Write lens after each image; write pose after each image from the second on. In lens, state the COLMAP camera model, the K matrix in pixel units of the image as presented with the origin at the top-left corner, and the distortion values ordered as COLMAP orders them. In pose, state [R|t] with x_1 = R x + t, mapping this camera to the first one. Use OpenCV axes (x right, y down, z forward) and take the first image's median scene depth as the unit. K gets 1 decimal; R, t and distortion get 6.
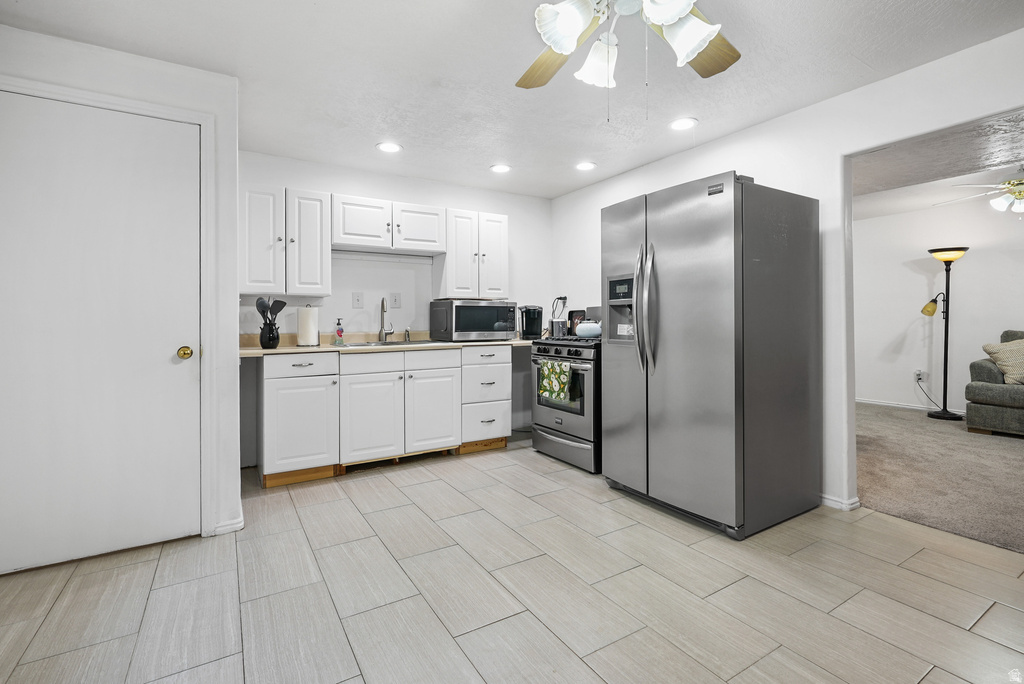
lens RADIAL K [[476.2, 0, 513.1], [0, 476.2, 319.6], [0, 0, 1]] dist [-0.000467, 0.000354]
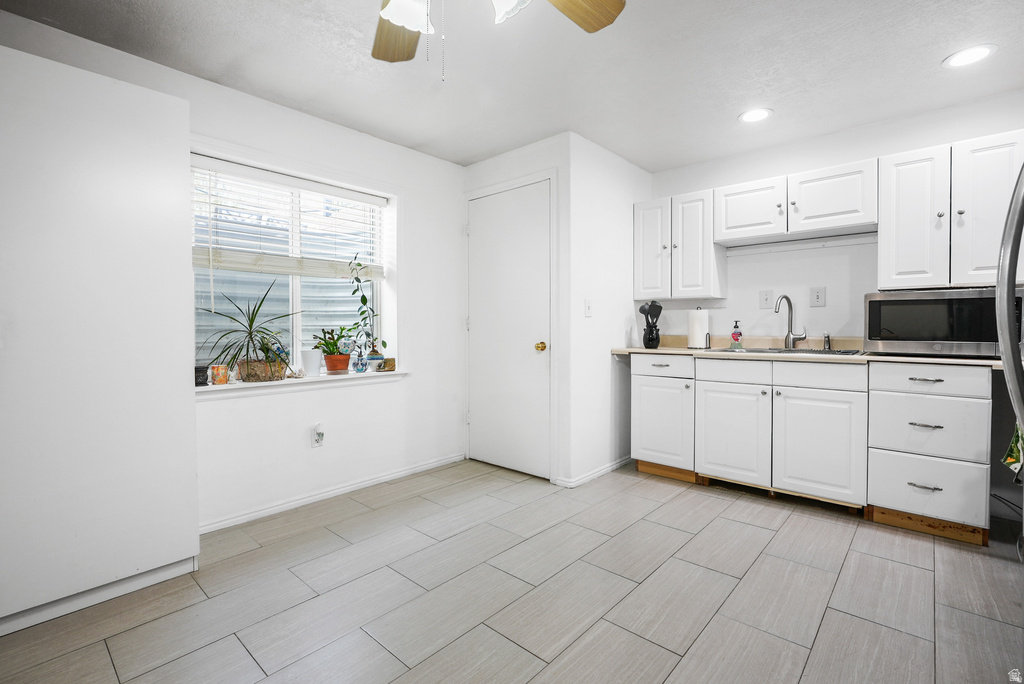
lens RADIAL K [[467.1, 0, 513.1], [0, 467.1, 330.5], [0, 0, 1]] dist [-0.000608, 0.000193]
pose [[0.288102, 0.016117, -0.957464, 0.410498], [0.004518, 0.999824, 0.018189, -0.001871], [0.957589, -0.009566, 0.287979, 0.358530]]
